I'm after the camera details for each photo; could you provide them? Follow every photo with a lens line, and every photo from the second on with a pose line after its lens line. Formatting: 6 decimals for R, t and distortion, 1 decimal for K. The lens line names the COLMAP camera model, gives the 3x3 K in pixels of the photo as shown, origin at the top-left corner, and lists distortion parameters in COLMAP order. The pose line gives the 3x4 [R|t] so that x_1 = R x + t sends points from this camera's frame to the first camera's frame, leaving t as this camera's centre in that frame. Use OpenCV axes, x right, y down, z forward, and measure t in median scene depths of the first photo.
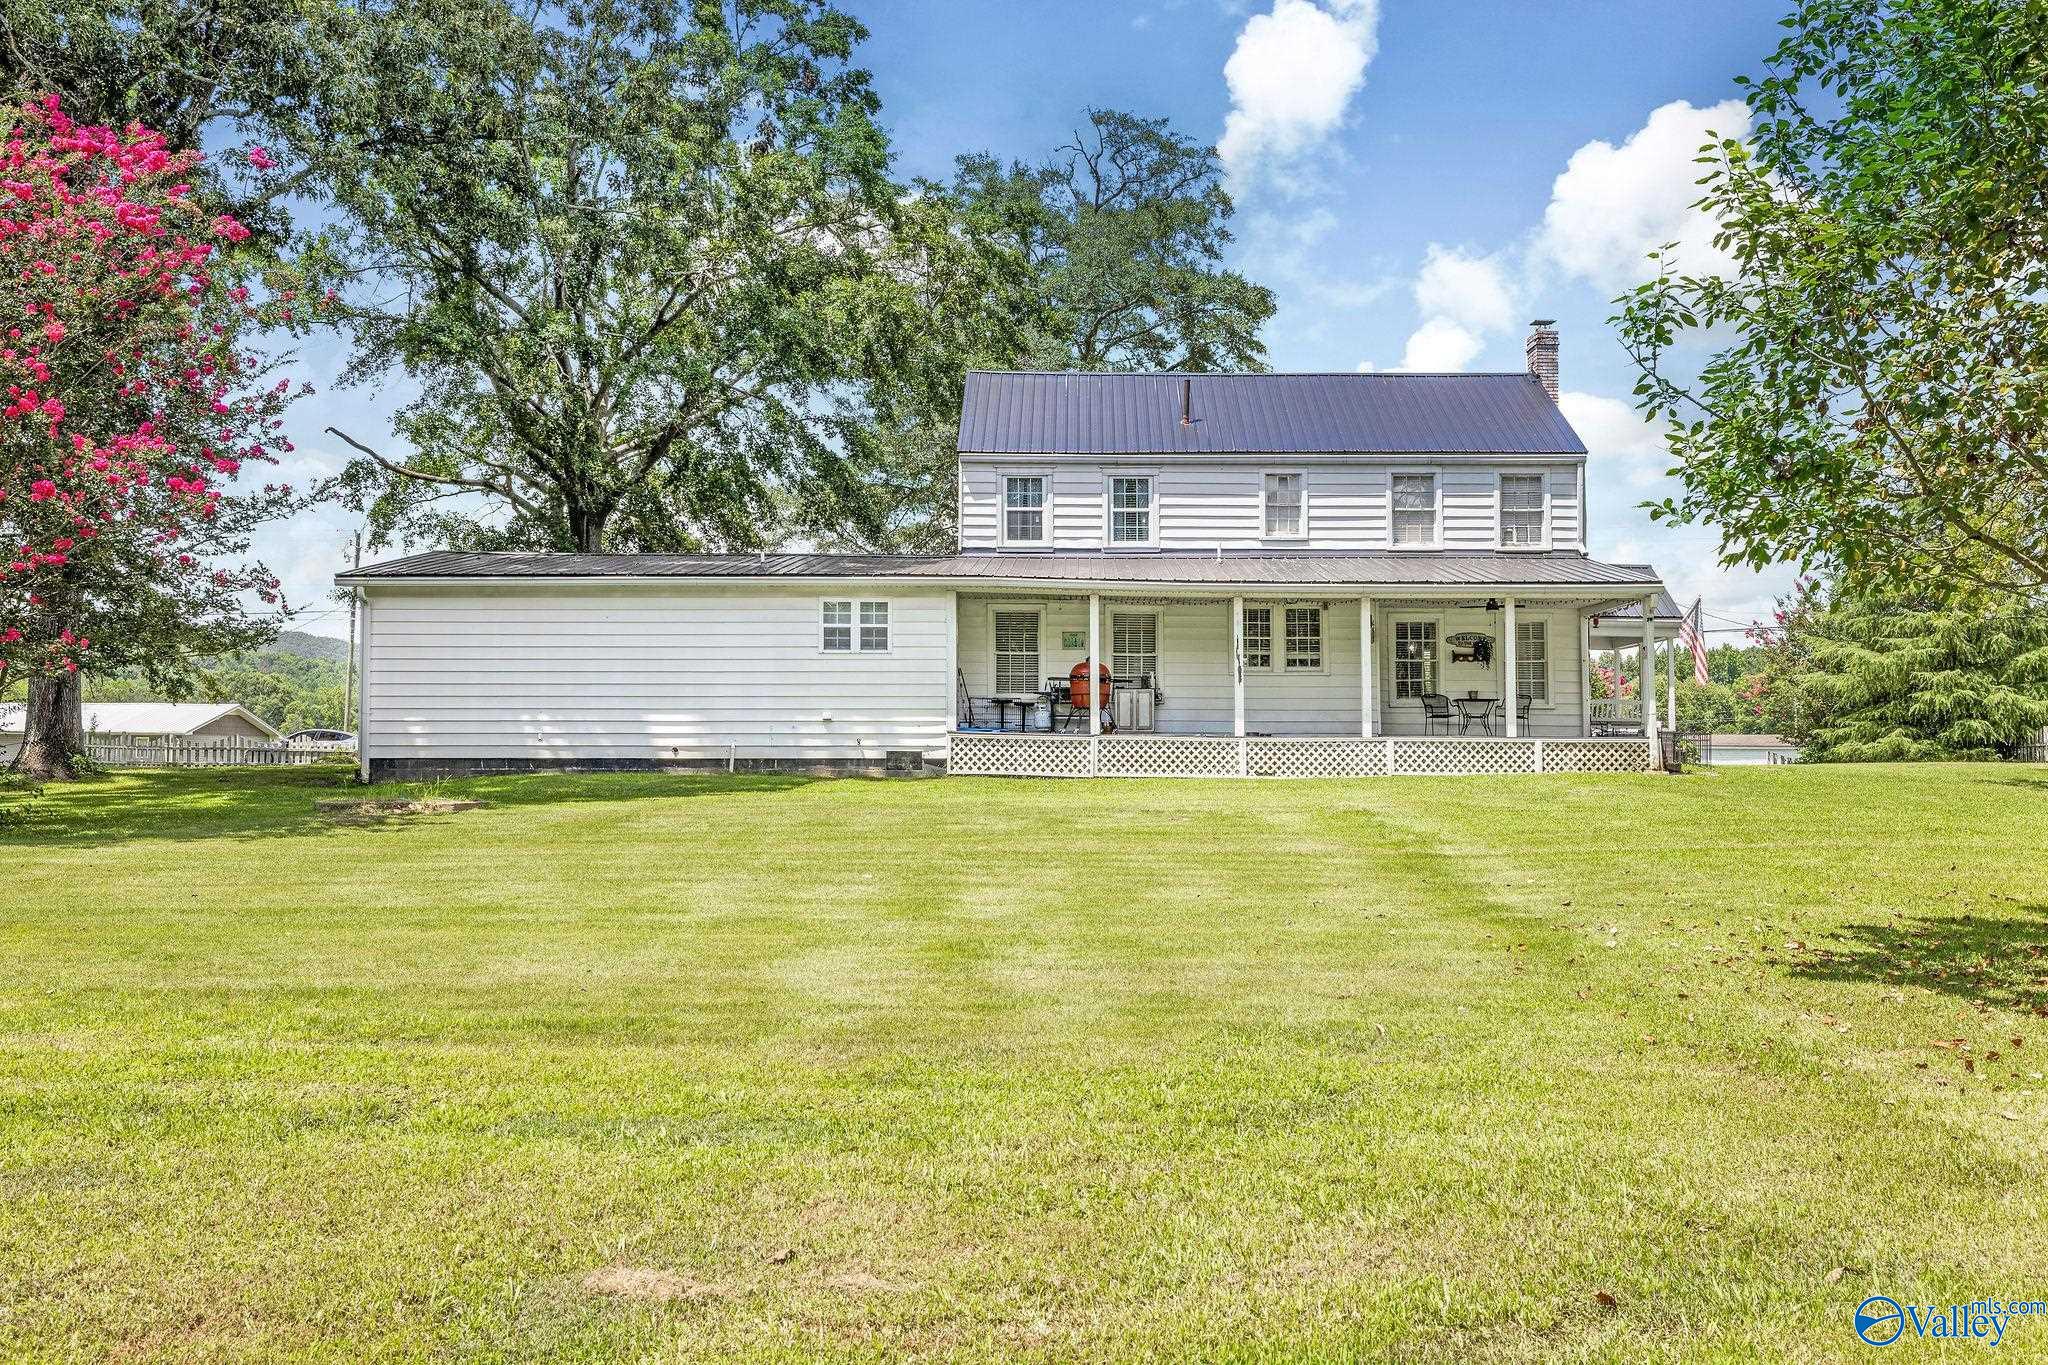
lens RADIAL K [[1858.7, 0, 1024.0], [0, 1858.7, 739.9], [0, 0, 1]] dist [0.001610, 0.001175]
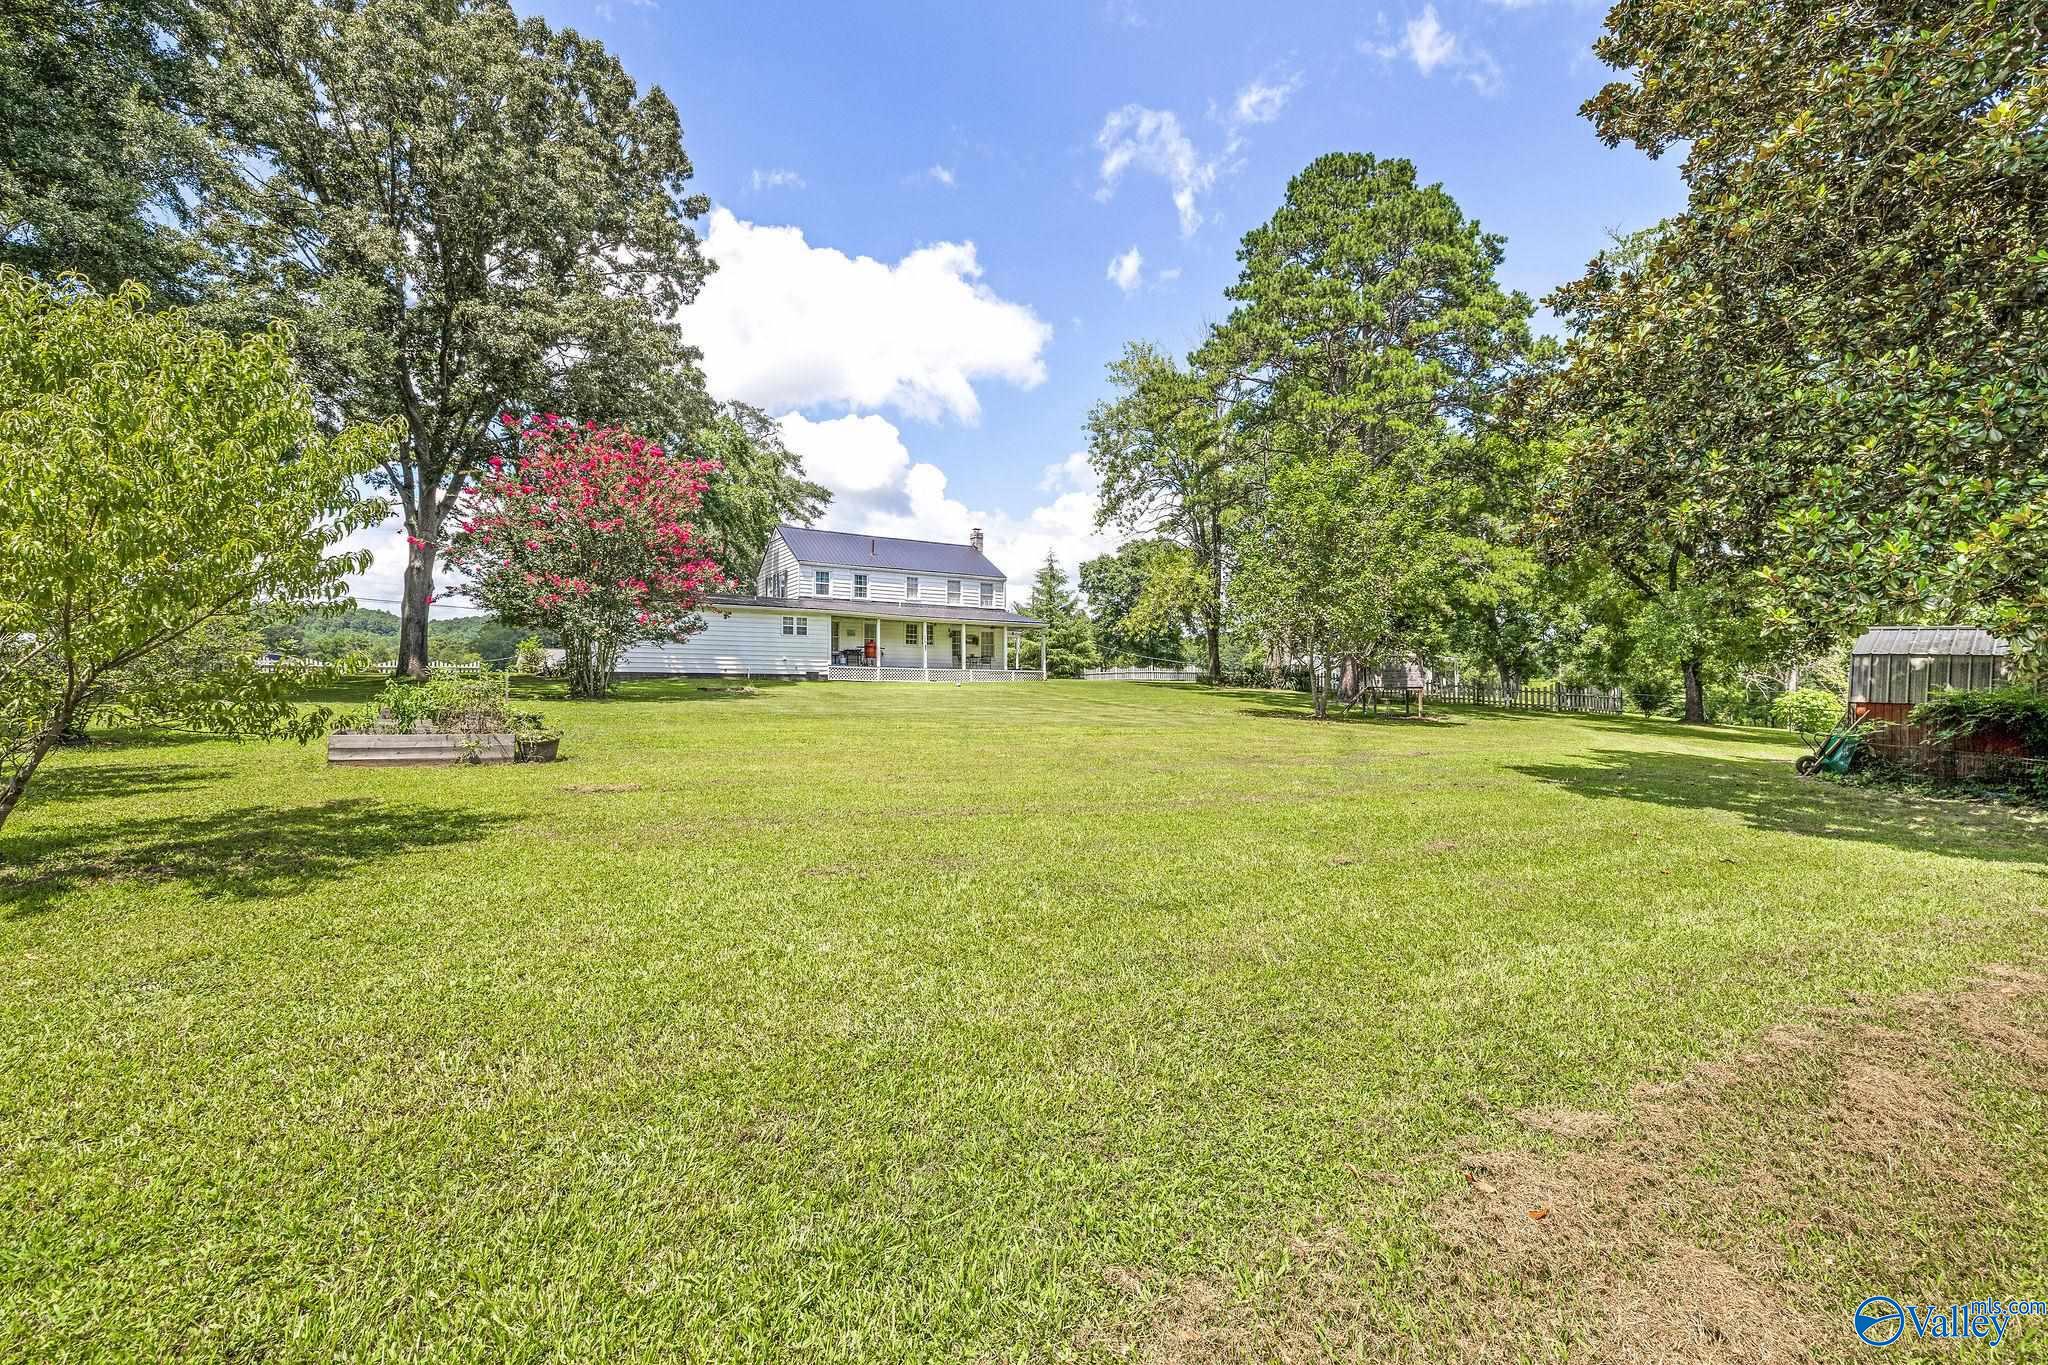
lens RADIAL K [[834.0, 0, 1024.0], [0, 834.0, 682.5], [0, 0, 1]] dist [-0.000505, 0.000042]
pose [[0.856351, 0.003943, 0.516379, -0.389386], [-0.011982, 0.999853, 0.012236, 0.002559], [-0.516255, -0.016665, 0.856272, -0.204417]]
